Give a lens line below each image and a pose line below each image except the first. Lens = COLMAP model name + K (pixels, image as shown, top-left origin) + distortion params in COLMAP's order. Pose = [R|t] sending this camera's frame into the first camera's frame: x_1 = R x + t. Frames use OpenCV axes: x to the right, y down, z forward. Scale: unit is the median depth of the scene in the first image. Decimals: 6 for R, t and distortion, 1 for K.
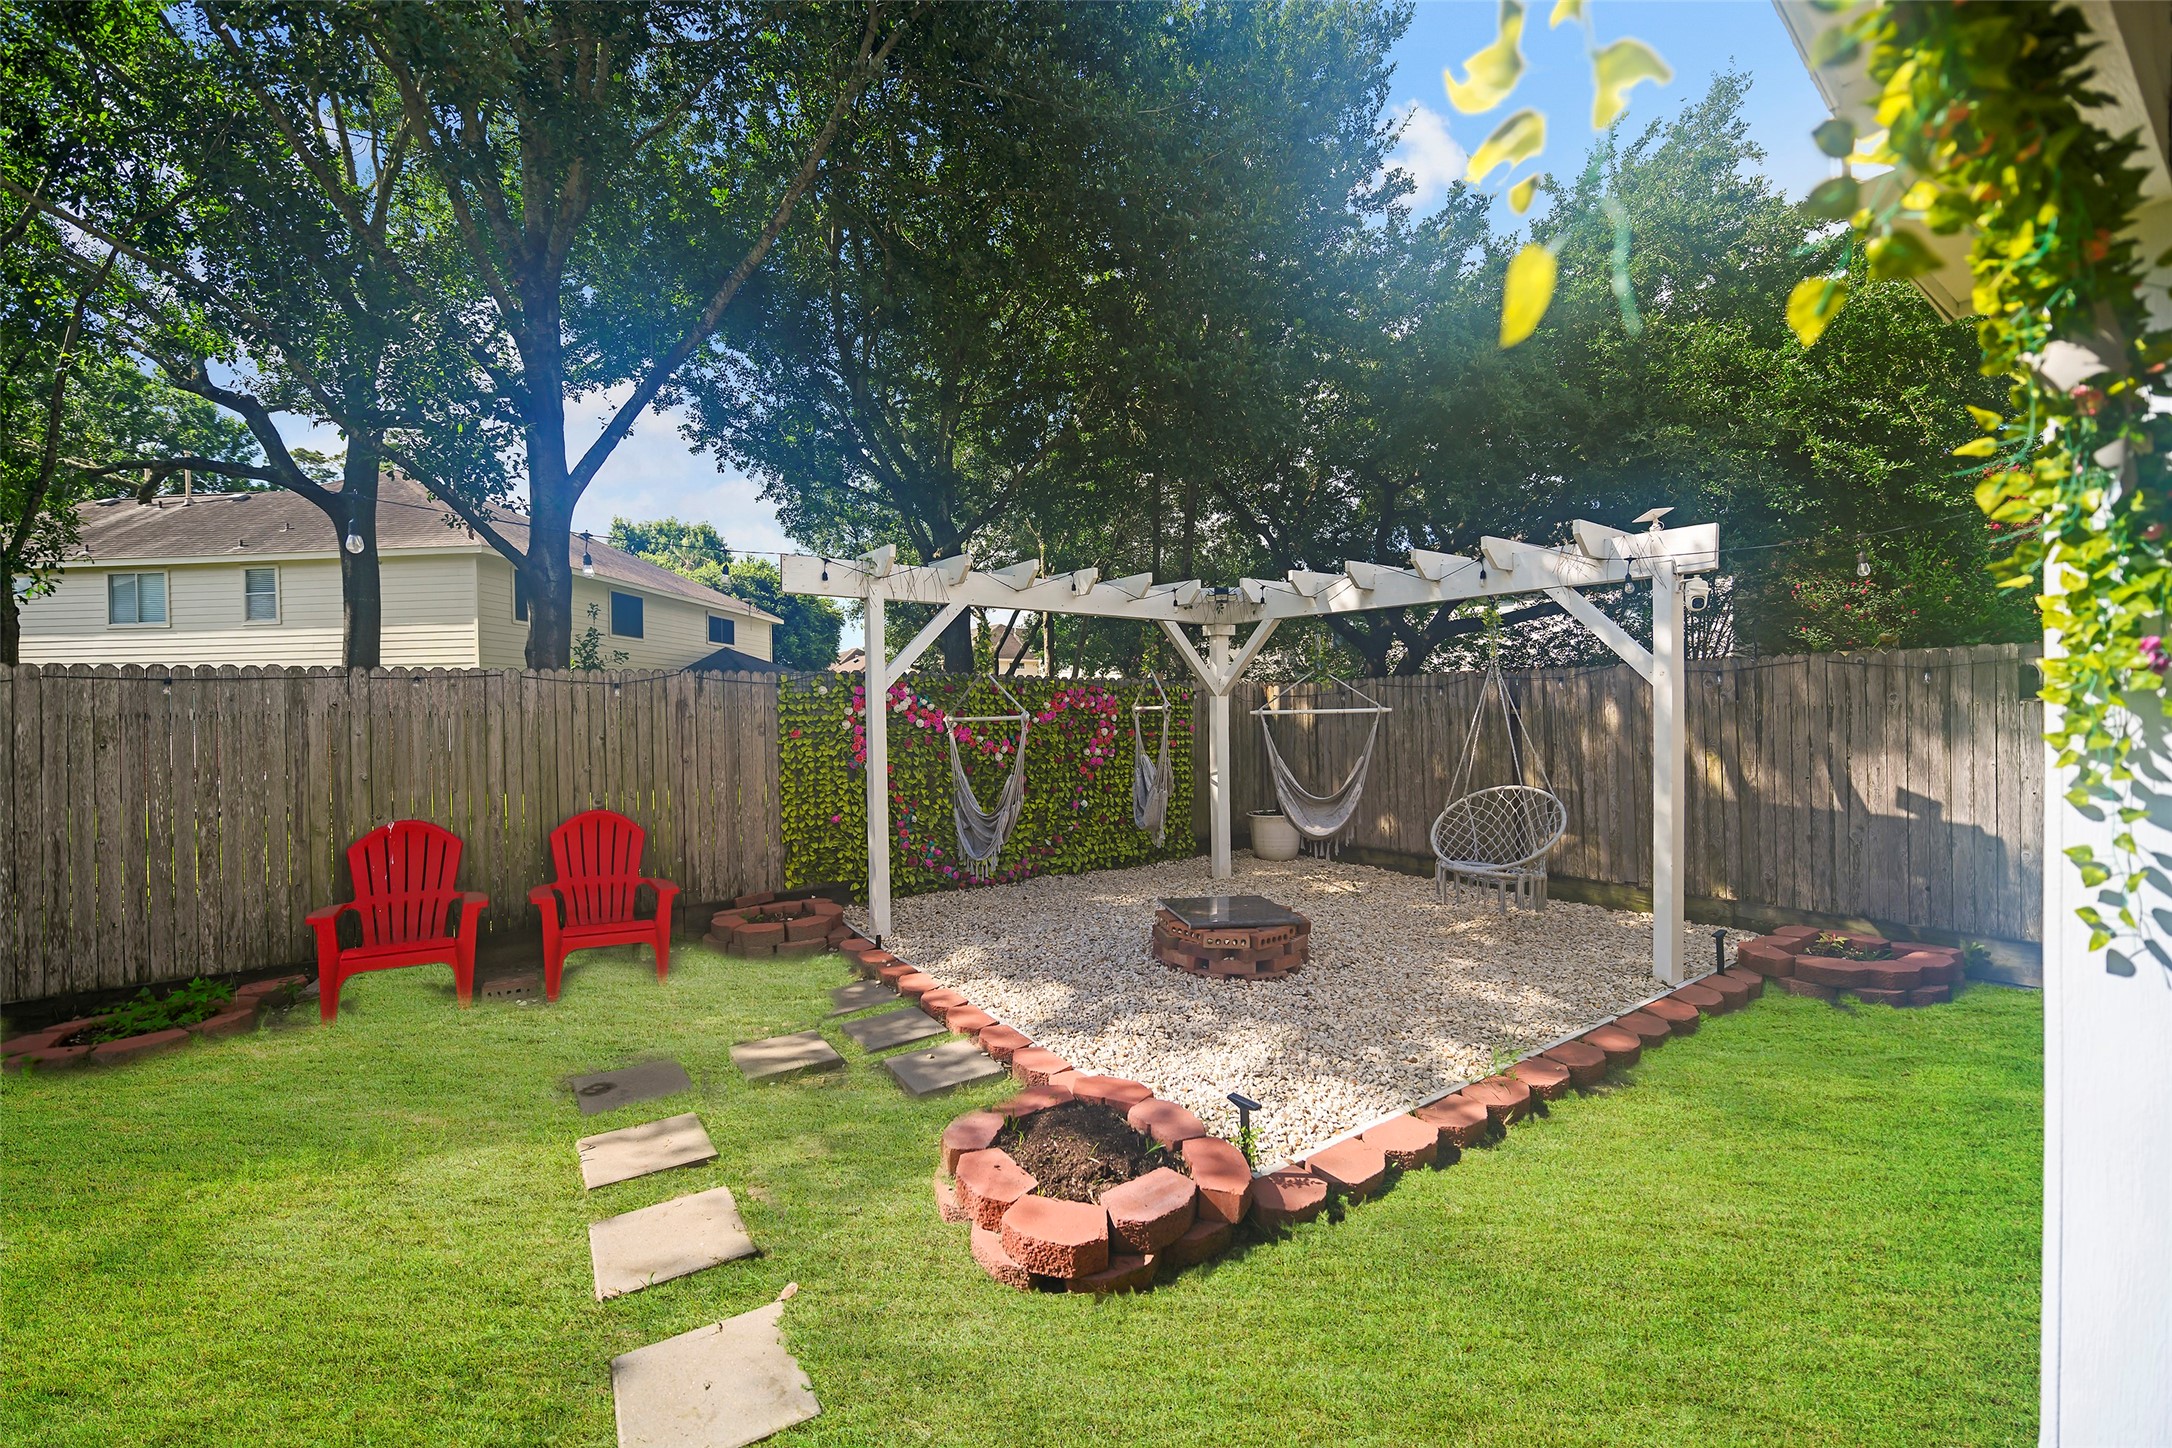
lens RADIAL K [[887.4, 0, 1094.0], [0, 887.4, 717.1], [0, 0, 1]] dist [-0.002362, 0.000449]
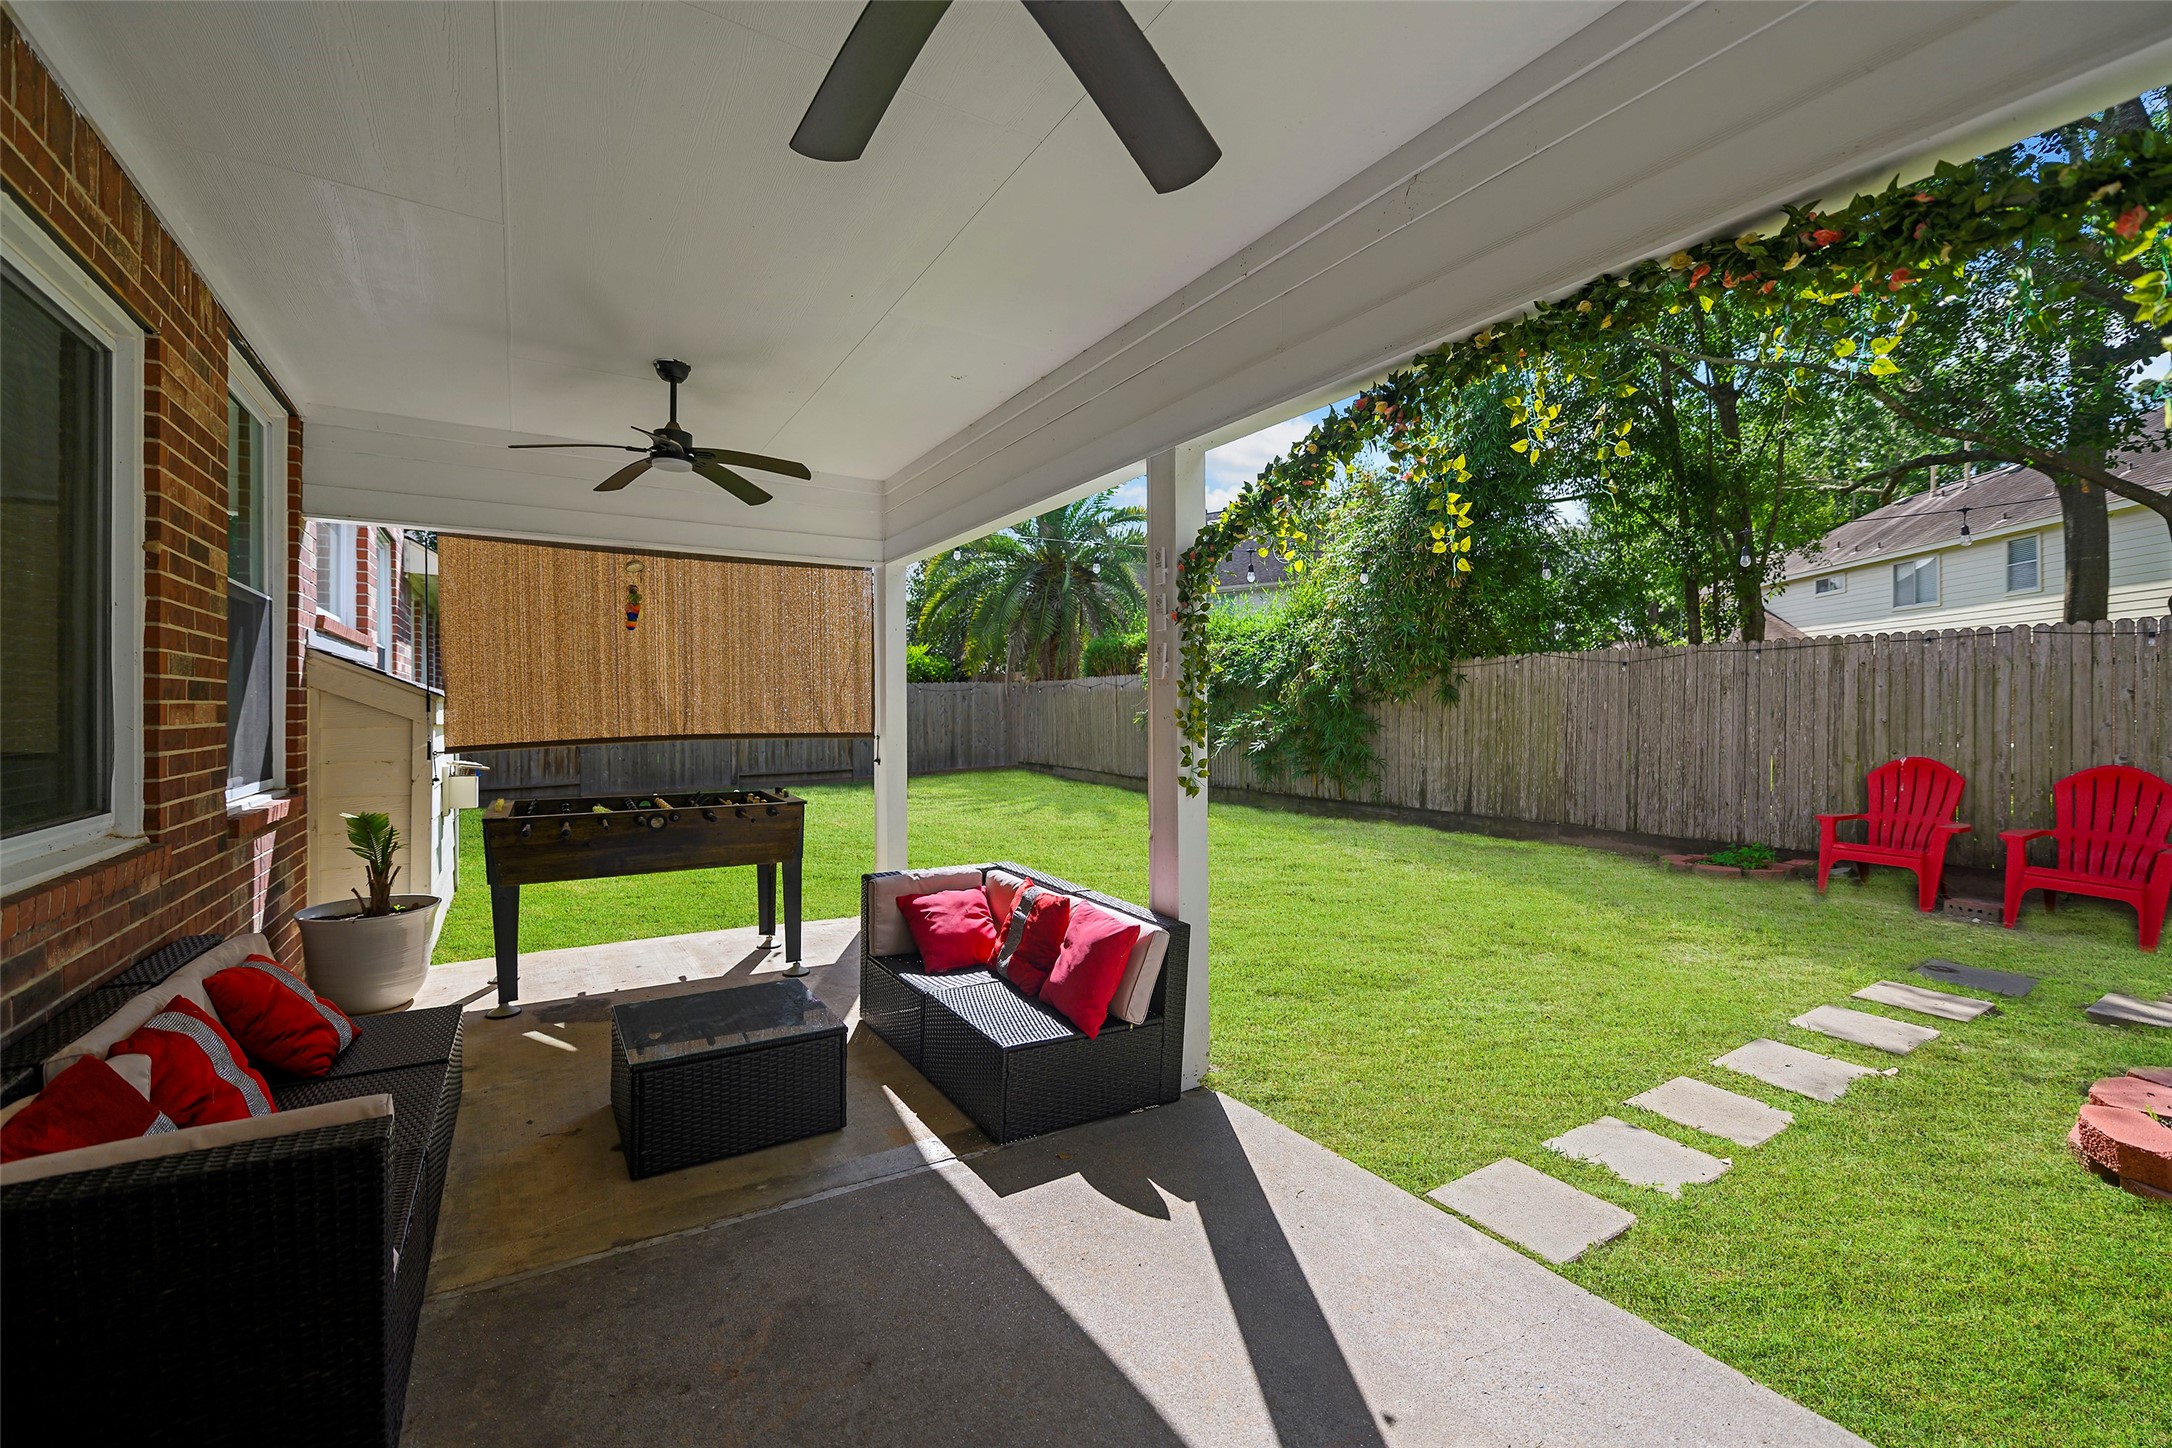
lens RADIAL K [[887.4, 0, 1093.0], [0, 887.4, 710.6], [0, 0, 1]] dist [-0.002362, 0.000449]
pose [[-0.034916, 0.023350, -0.999117, 0.482029], [-0.001326, 0.999725, 0.023411, 0.026201], [0.999389, 0.002142, -0.034875, -0.086158]]
